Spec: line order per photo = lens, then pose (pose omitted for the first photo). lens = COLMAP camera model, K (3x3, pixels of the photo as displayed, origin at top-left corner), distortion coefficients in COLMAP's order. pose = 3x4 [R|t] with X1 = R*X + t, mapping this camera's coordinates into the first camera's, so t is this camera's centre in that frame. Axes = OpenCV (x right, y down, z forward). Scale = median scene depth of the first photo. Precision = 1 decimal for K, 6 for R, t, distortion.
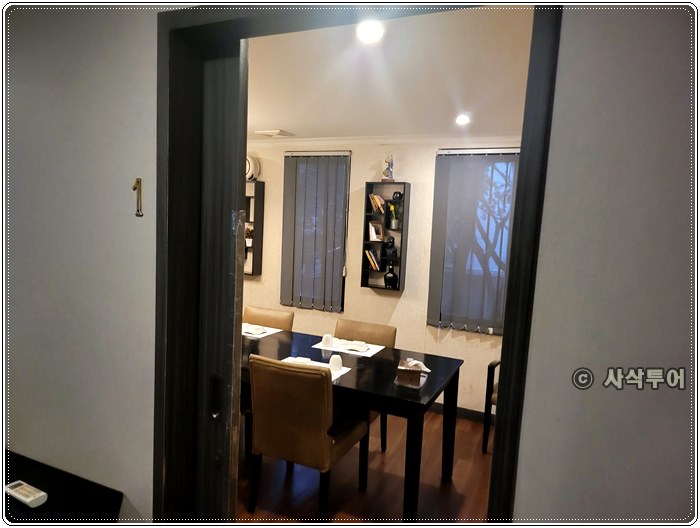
lens RADIAL K [[487.1, 0, 349.7], [0, 487.1, 264.9], [0, 0, 1]] dist [0.026669, -0.021770]
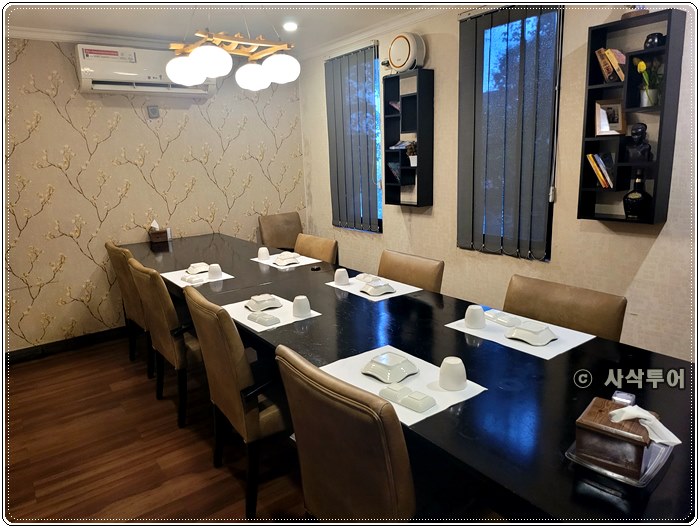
lens RADIAL K [[487.1, 0, 346.5], [0, 487.1, 264.1], [0, 0, 1]] dist [0.026669, -0.021770]
pose [[0.866082, 0.021880, -0.499424, 0.077819], [0.040385, 0.992714, 0.113526, 0.021748], [0.498269, -0.118492, 0.858888, 0.349625]]
